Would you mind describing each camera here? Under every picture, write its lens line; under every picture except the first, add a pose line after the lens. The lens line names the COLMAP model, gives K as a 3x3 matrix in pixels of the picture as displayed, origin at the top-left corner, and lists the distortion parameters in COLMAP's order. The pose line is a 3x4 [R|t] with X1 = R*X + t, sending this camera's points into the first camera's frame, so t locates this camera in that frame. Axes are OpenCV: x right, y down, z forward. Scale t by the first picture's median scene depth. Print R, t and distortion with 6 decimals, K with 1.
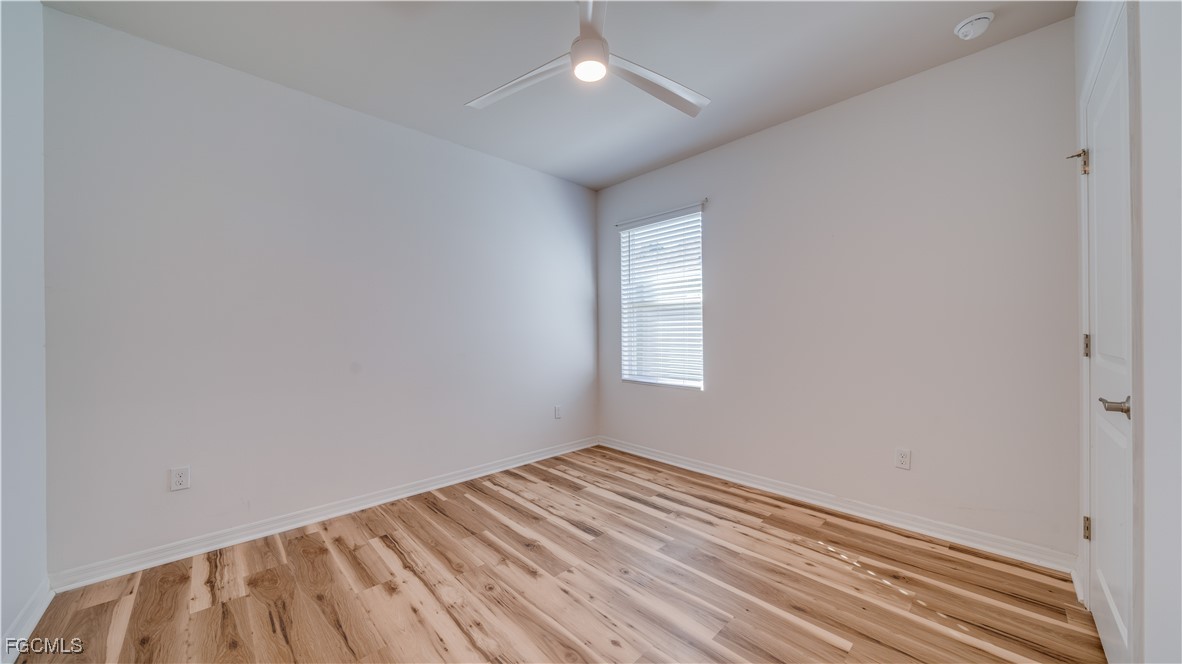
lens RADIAL K [[401.7, 0, 588.3], [0, 401.7, 335.7], [0, 0, 1]] dist [-0.005066, -0.000050]
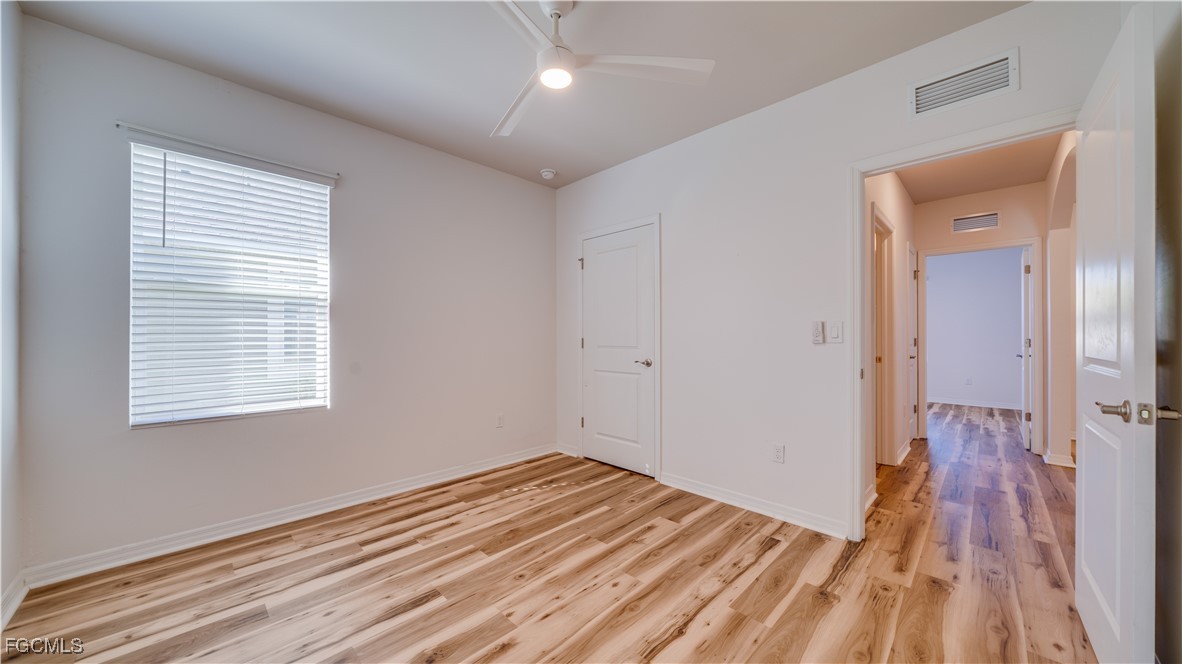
lens RADIAL K [[401.7, 0, 590.6], [0, 401.7, 336.8], [0, 0, 1]] dist [-0.005066, -0.000050]
pose [[-0.022047, 0.005447, 0.999742, -0.708983], [0.006655, 0.999964, -0.005301, 0.001374], [-0.999735, 0.006537, -0.022082, 0.659513]]
